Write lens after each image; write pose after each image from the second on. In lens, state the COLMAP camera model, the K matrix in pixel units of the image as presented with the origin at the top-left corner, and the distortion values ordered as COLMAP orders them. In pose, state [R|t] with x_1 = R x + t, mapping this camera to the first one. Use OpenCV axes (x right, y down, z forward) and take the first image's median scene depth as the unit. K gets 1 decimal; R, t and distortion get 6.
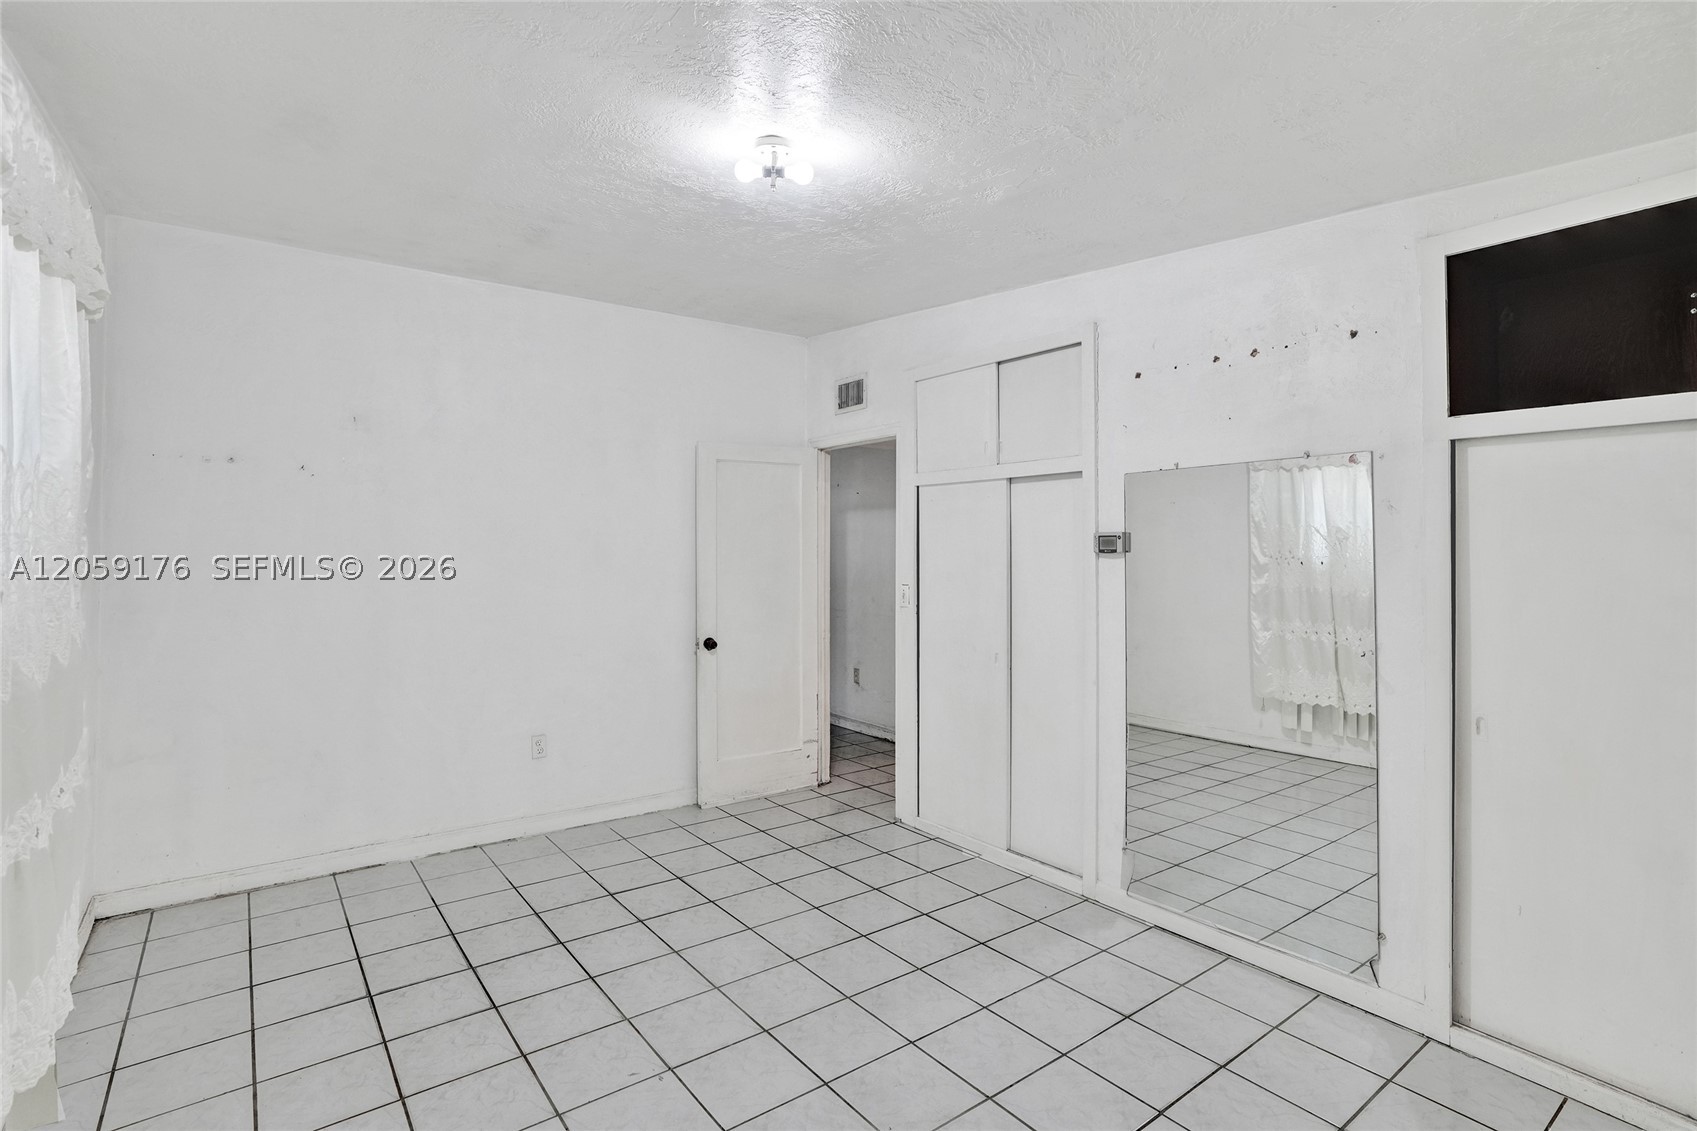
lens RADIAL K [[824.2, 0, 850.0], [0, 824.2, 550.2], [0, 0, 1]] dist [-0.039326, 0.012644]
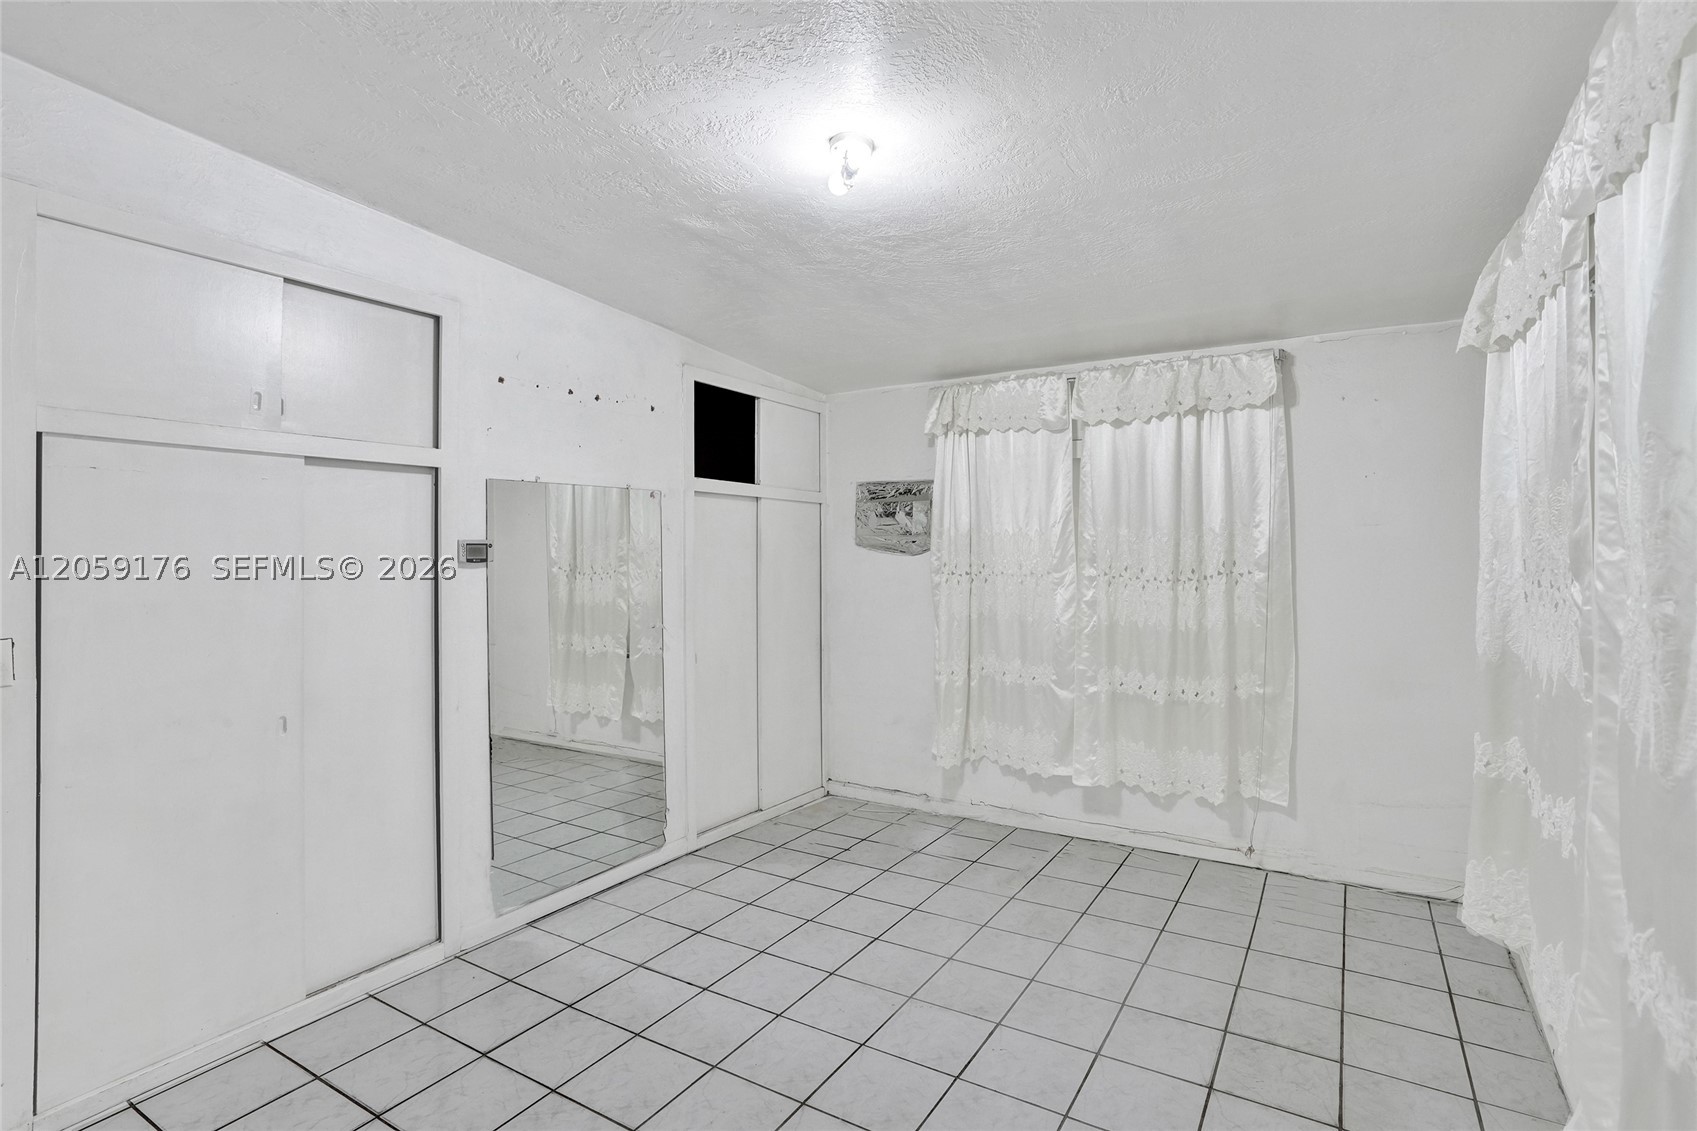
lens RADIAL K [[824.2, 0, 856.3], [0, 824.2, 557.8], [0, 0, 1]] dist [-0.039326, 0.012644]
pose [[-0.365602, -0.007796, 0.930739, -0.677617], [0.006750, 0.999916, 0.011027, -0.008861], [-0.930747, 0.010314, -0.365519, 0.914922]]
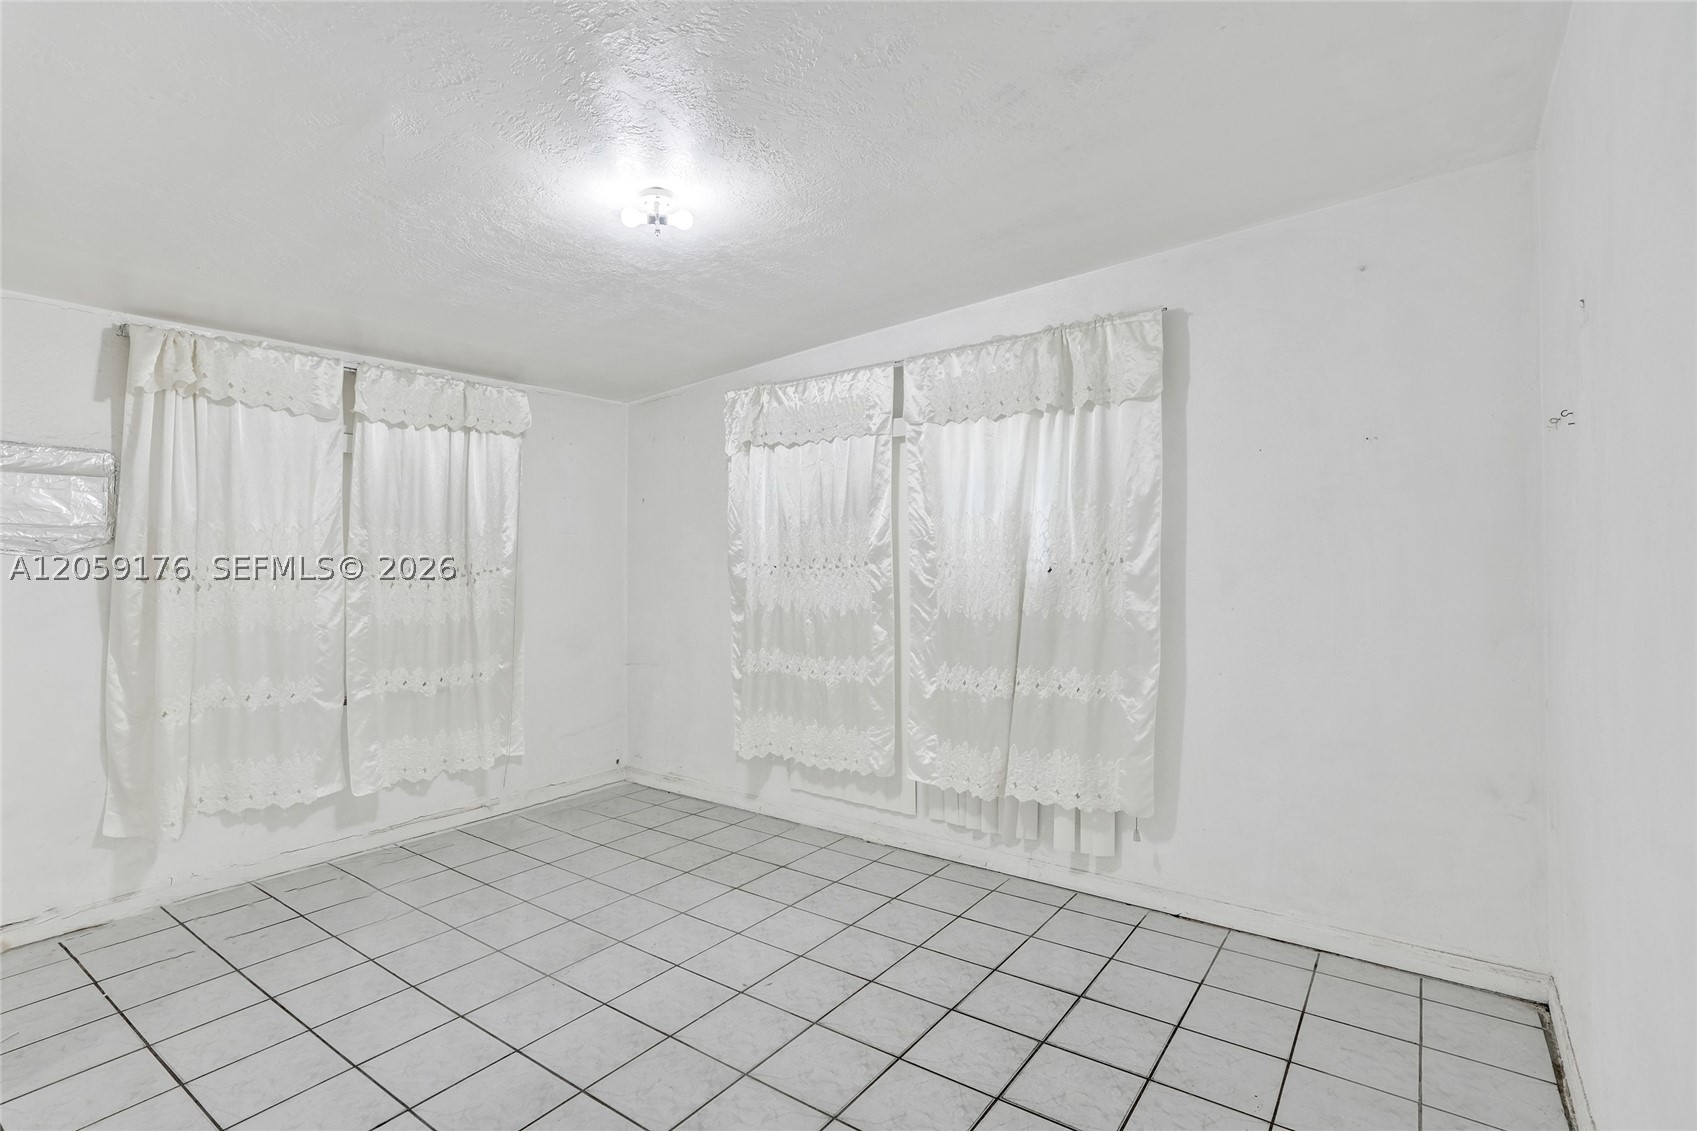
lens RADIAL K [[824.2, 0, 856.8], [0, 824.2, 552.2], [0, 0, 1]] dist [-0.039326, 0.012644]
pose [[-0.955209, -0.001178, -0.295930, -0.022956], [-0.000763, 0.999999, -0.001518, 0.000098], [0.295931, -0.001224, -0.955208, 1.452129]]
